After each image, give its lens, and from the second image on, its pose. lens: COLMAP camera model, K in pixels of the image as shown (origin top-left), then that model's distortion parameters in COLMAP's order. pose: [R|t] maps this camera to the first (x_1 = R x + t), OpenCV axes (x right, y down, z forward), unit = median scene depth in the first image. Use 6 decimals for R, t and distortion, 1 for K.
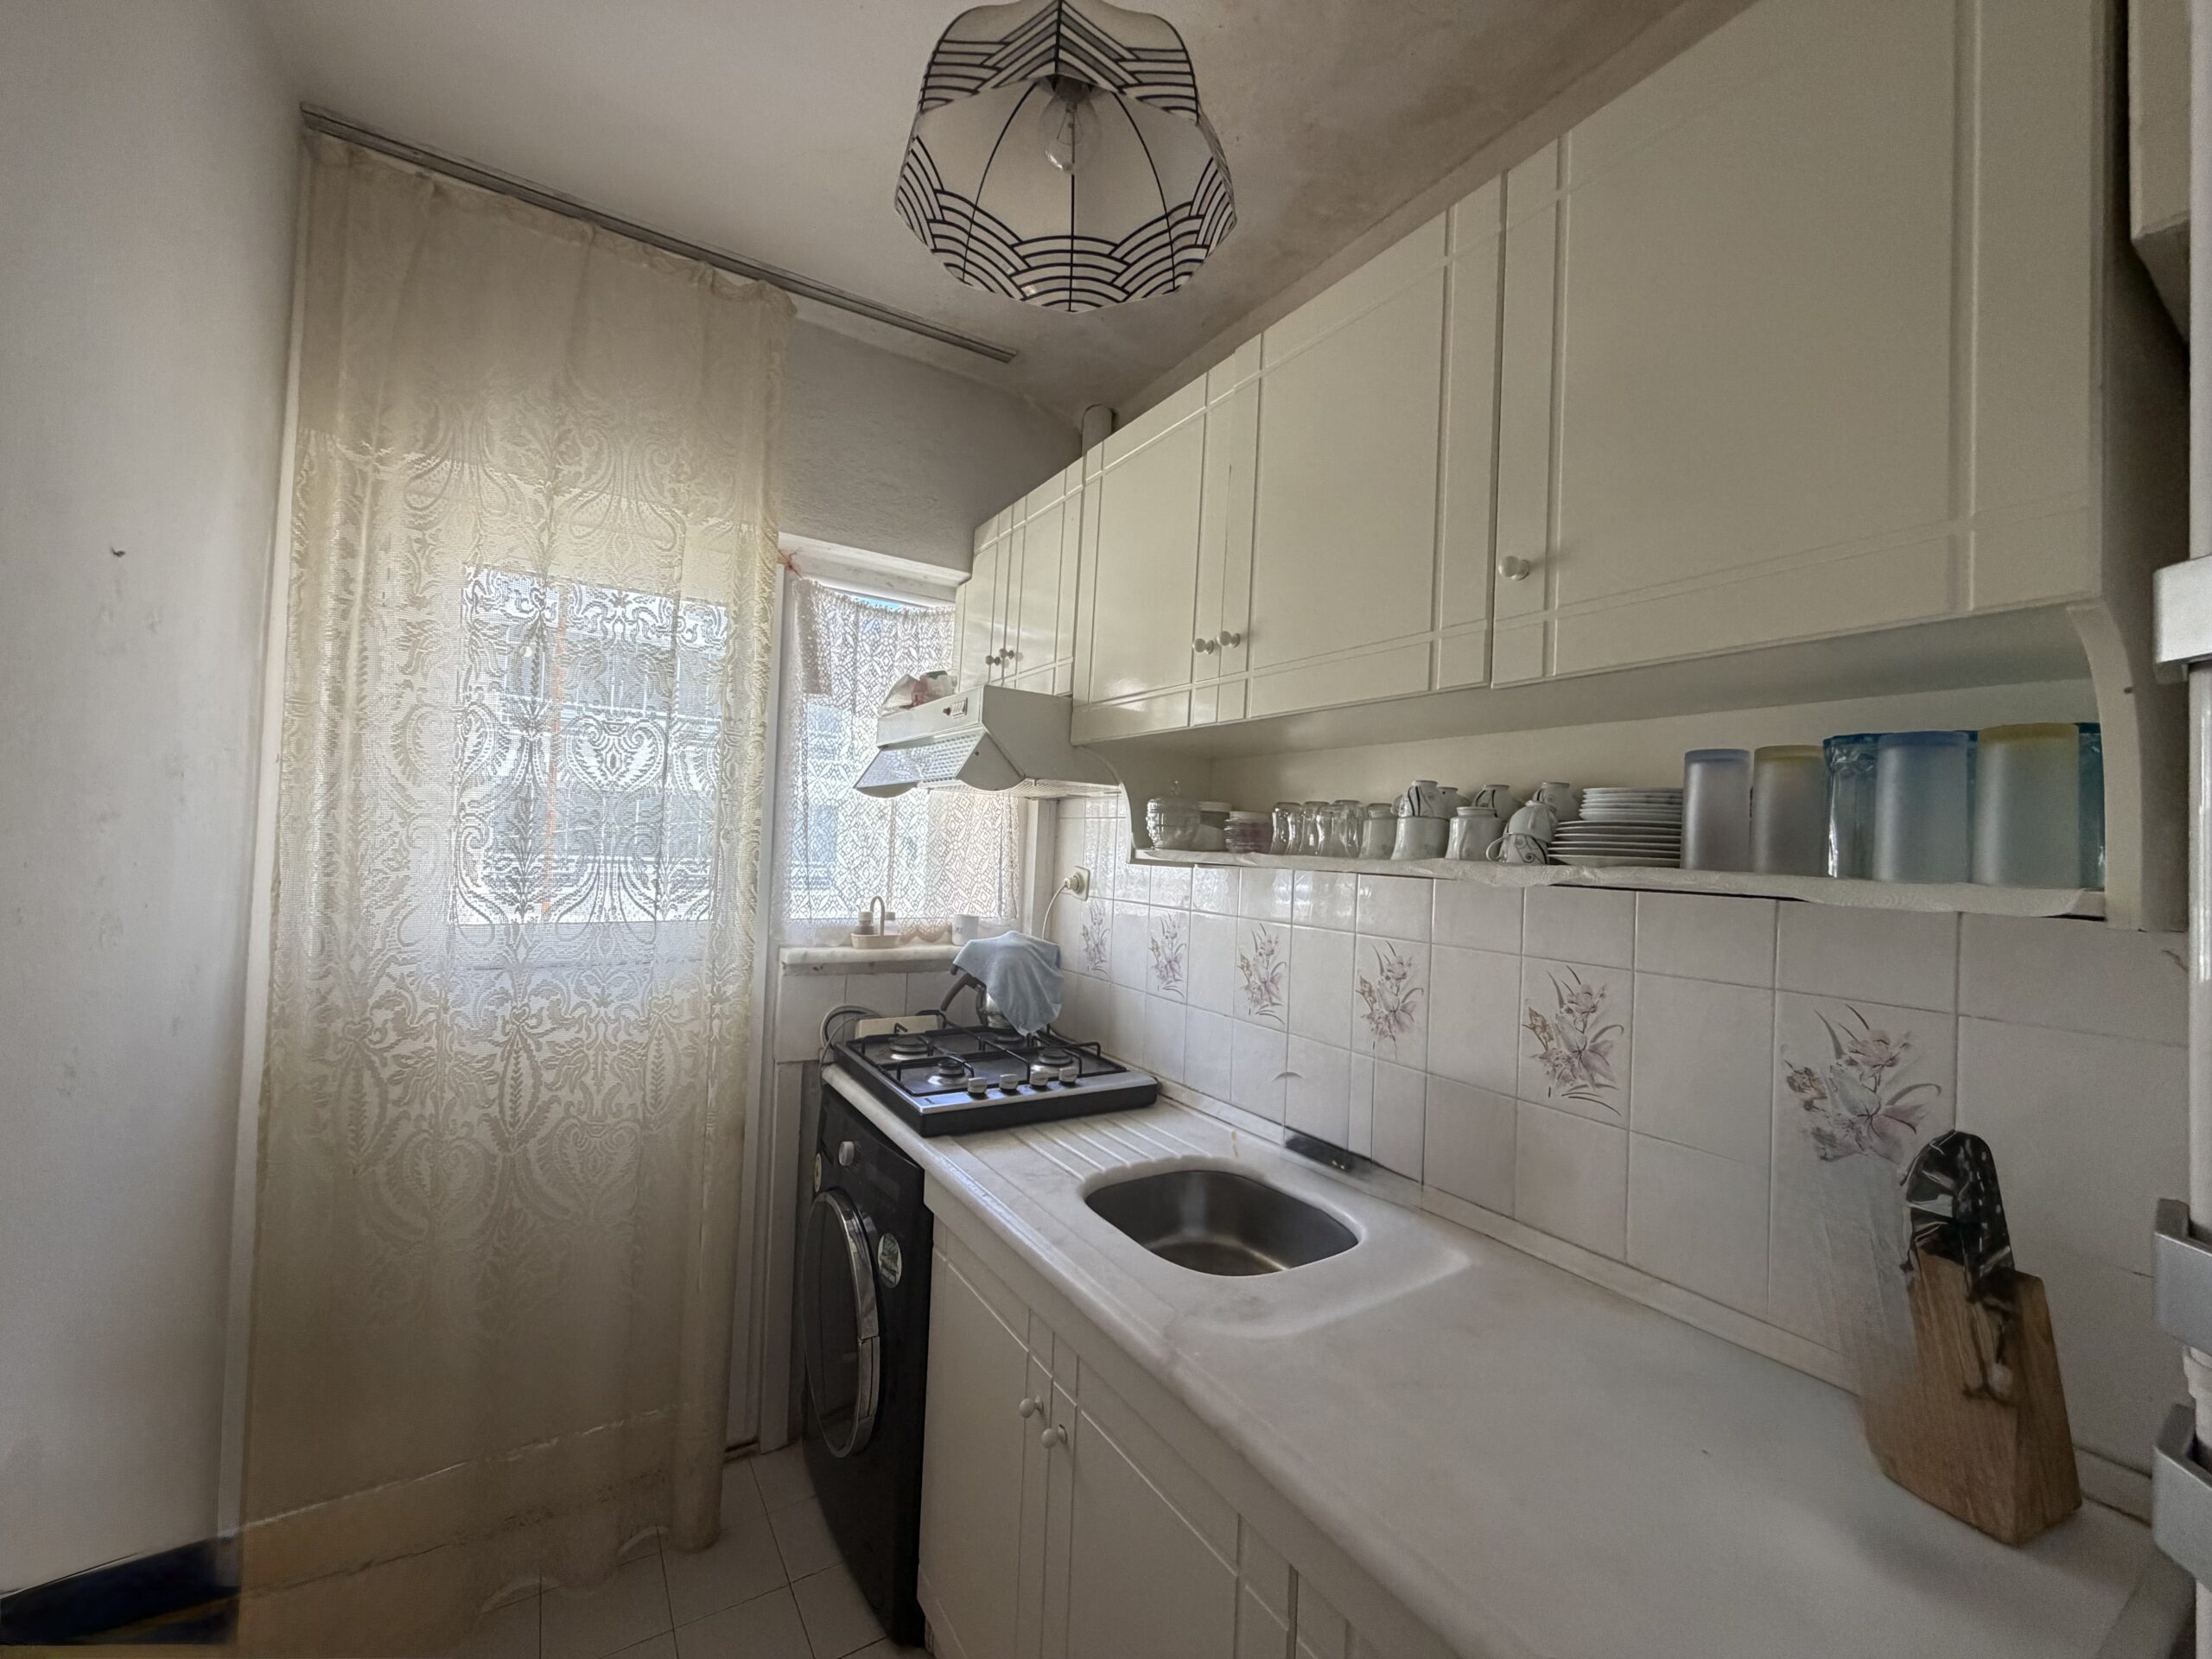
lens RADIAL K [[880.8, 0, 1099.9], [0, 880.8, 833.7], [0, 0, 1]] dist [0.001436, -0.000190]
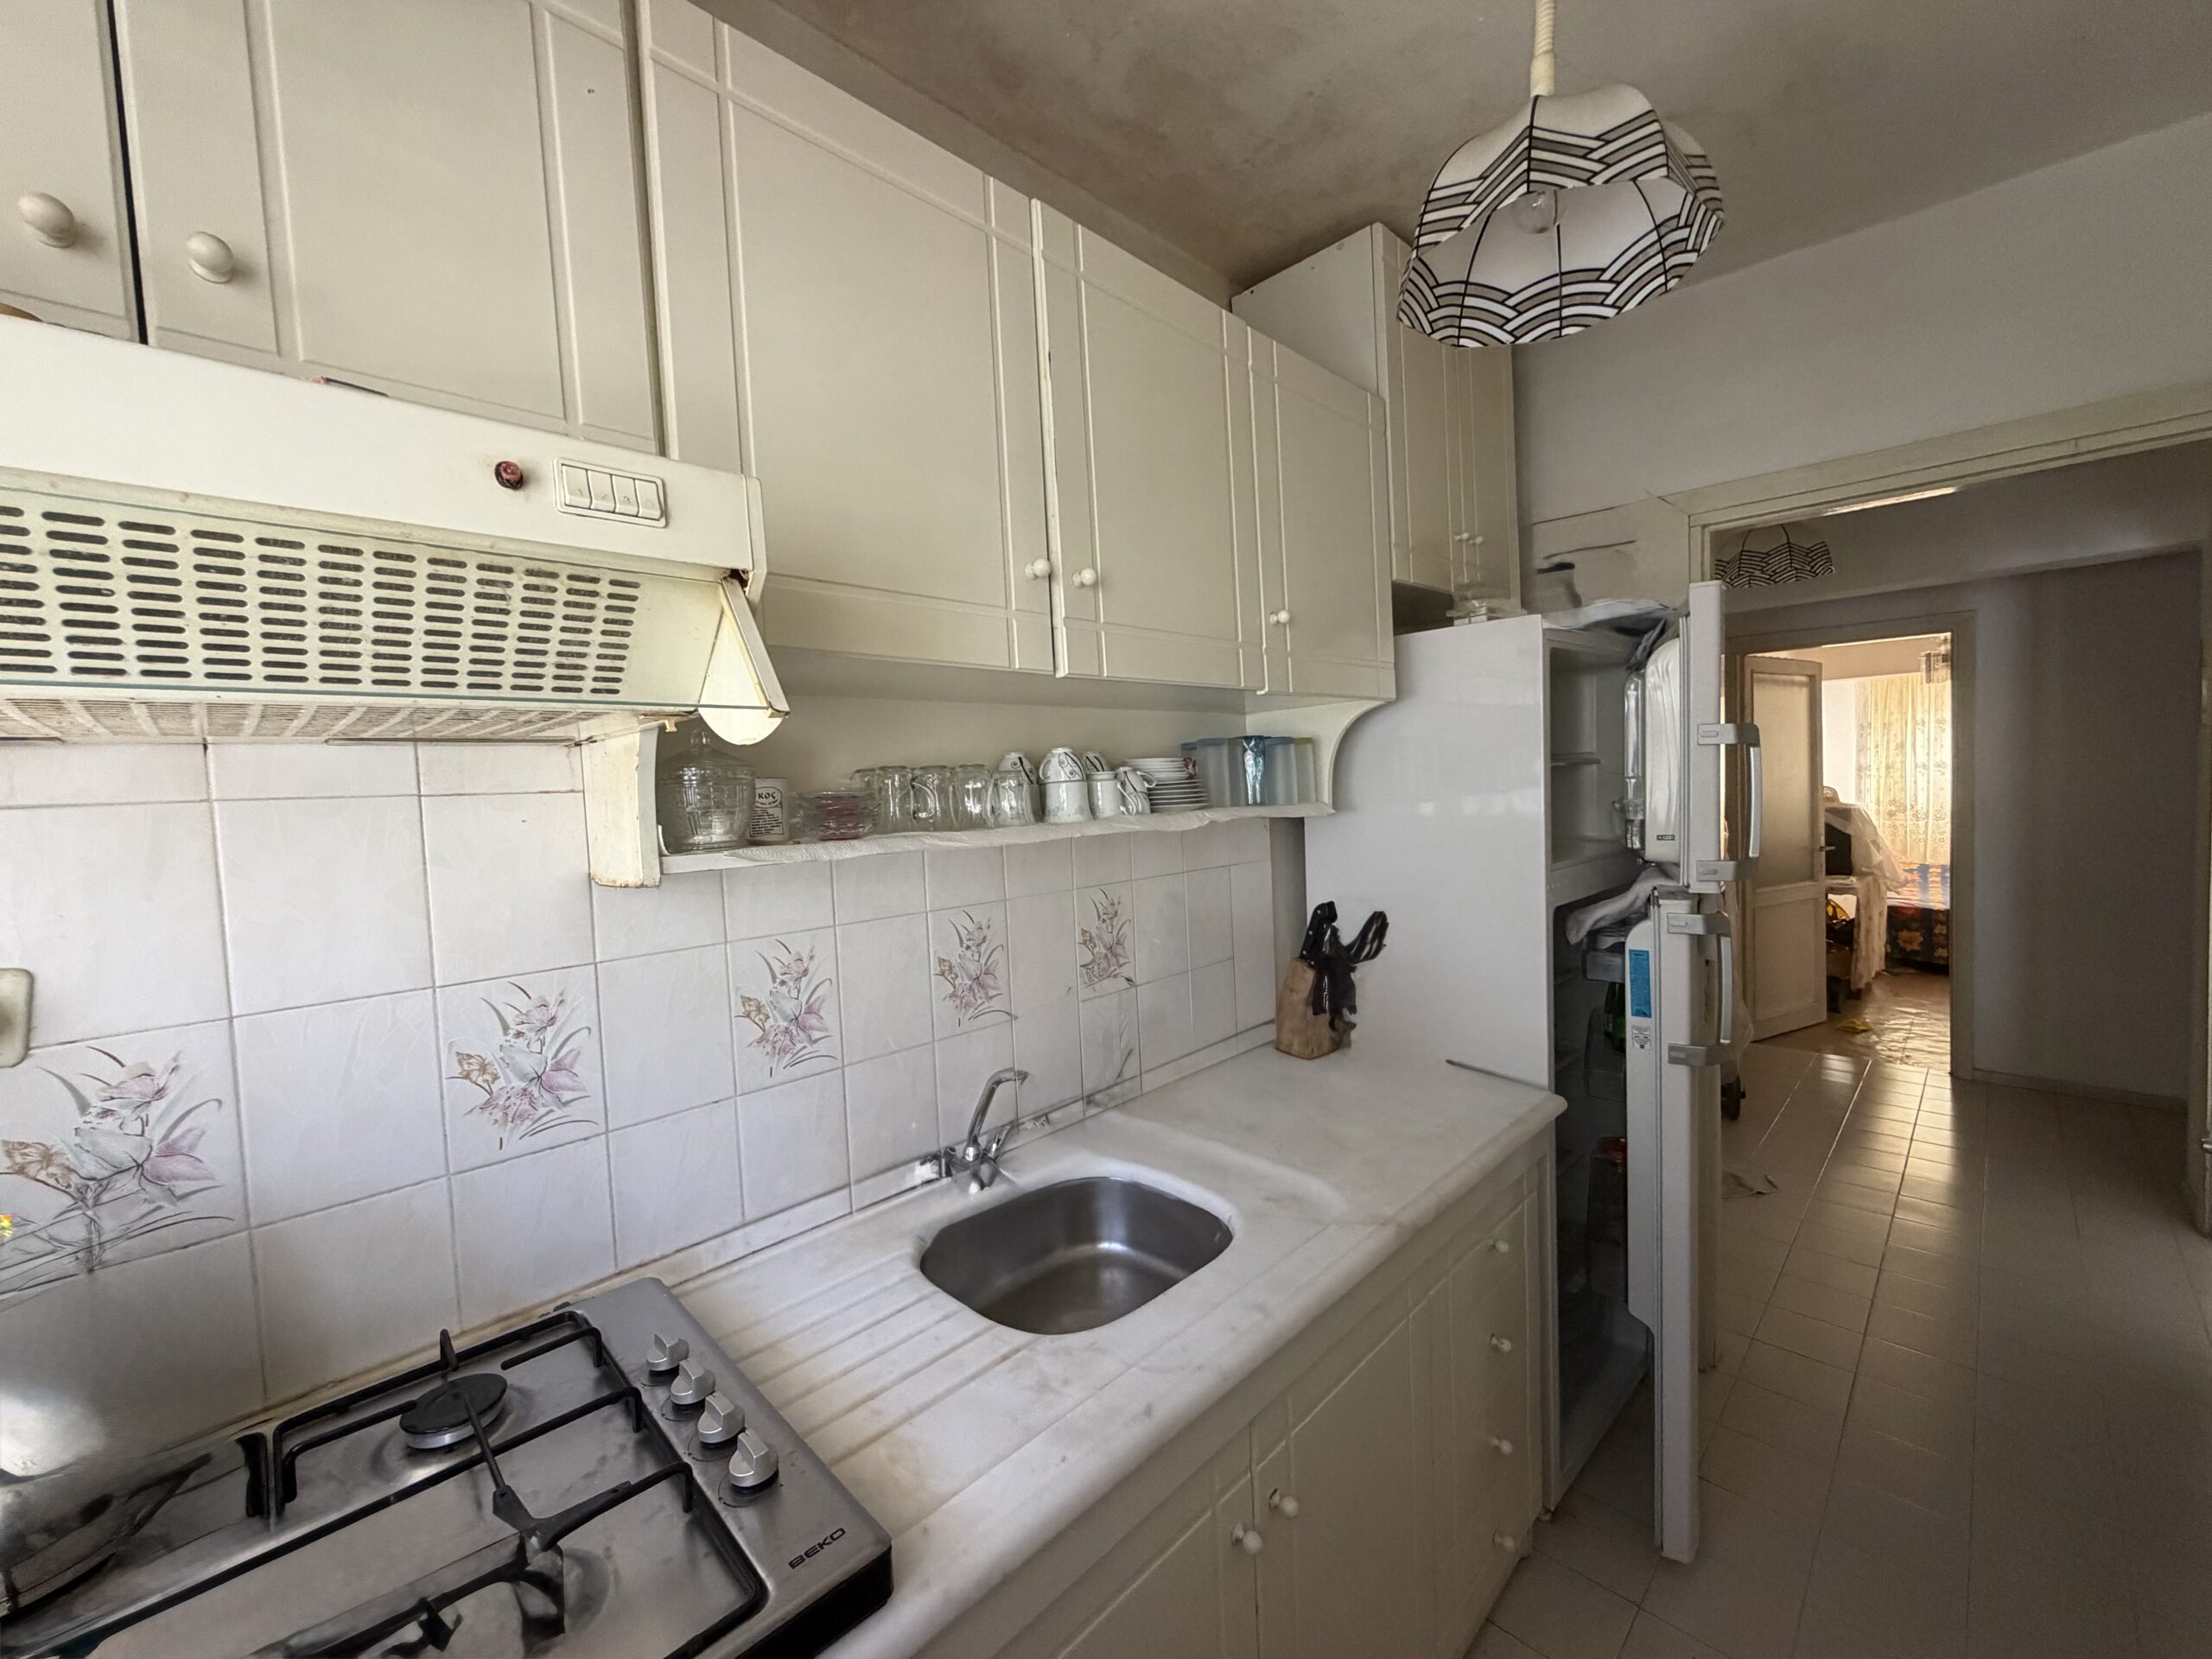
lens RADIAL K [[878.6, 0, 1063.9], [0, 878.6, 825.4], [0, 0, 1]] dist [0.000689, -0.000165]
pose [[-0.184166, -0.031736, 0.982383, -0.519996], [0.056991, 0.997452, 0.042907, -0.004038], [-0.981241, 0.063889, -0.181888, 0.873267]]
